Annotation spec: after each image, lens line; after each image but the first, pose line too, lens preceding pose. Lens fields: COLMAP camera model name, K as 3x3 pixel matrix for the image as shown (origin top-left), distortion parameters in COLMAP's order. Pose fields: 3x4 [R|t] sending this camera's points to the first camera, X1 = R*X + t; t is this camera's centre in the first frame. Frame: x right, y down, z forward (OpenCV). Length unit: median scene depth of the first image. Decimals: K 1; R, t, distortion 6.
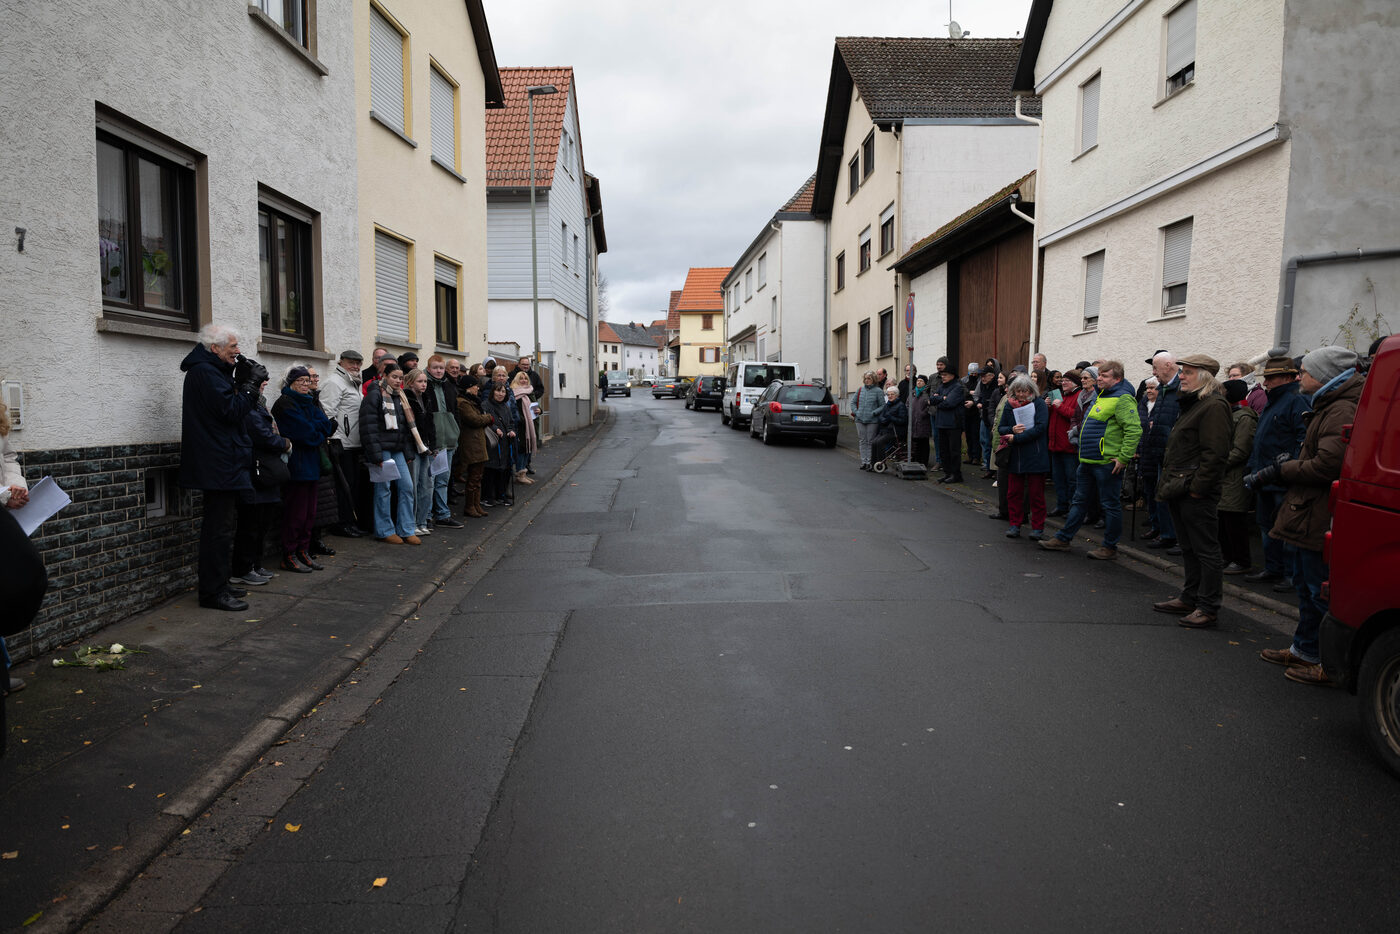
lens RADIAL K [[967.4, 0, 698.1], [0, 967.4, 465.4], [0, 0, 1]] dist [0.005177, -0.020196]
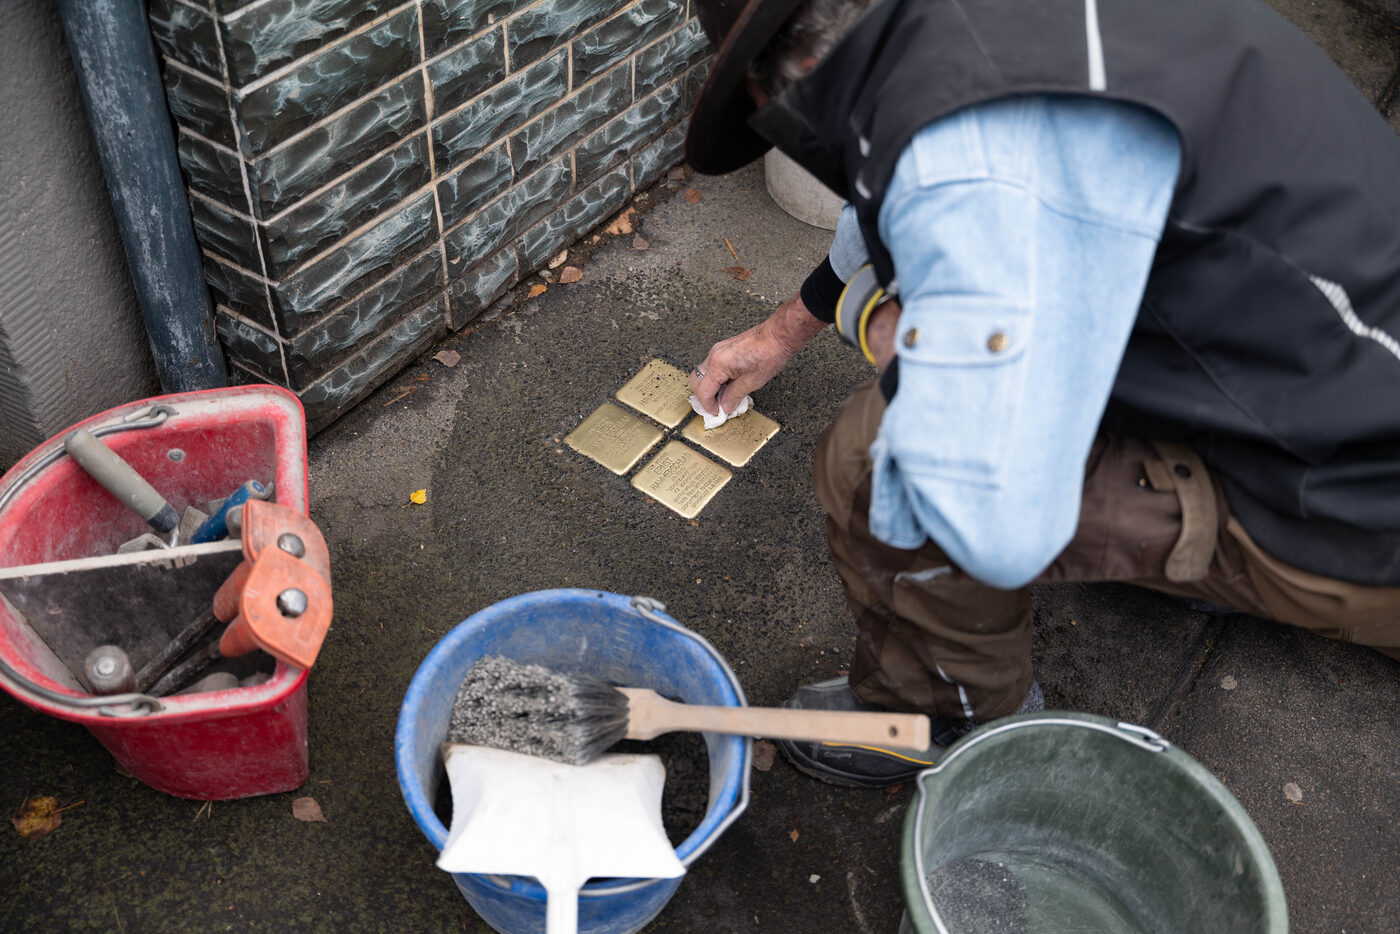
lens RADIAL K [[1528.9, 0, 702.9], [0, 1528.9, 463.5], [0, 0, 1]] dist [-0.005519, 0.000000]
pose [[0.814113, 0.439288, -0.379798, -0.113727], [-0.088527, 0.740267, 0.666459, -0.009013], [0.573919, -0.508950, 0.641550, 0.183817]]
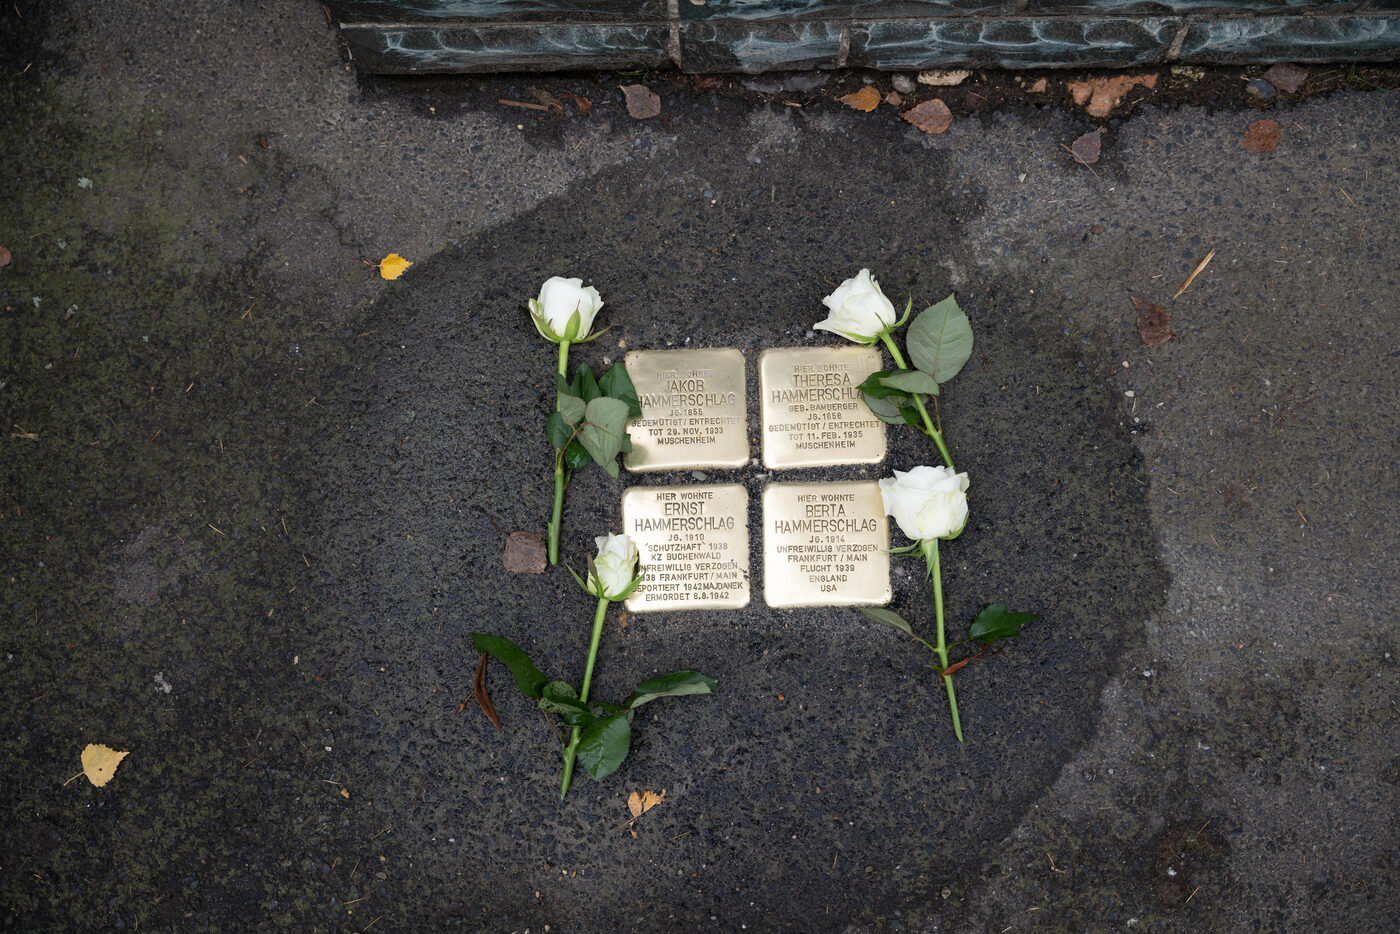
lens RADIAL K [[1819.7, 0, 699.6], [0, 1819.7, 468.8], [0, 0, 1]] dist [0.003909, 0.000000]
pose [[0.019617, 0.964041, -0.265027, -0.132992], [-0.061266, 0.265739, 0.962096, -0.011558], [0.997929, -0.002637, 0.064276, 0.234169]]
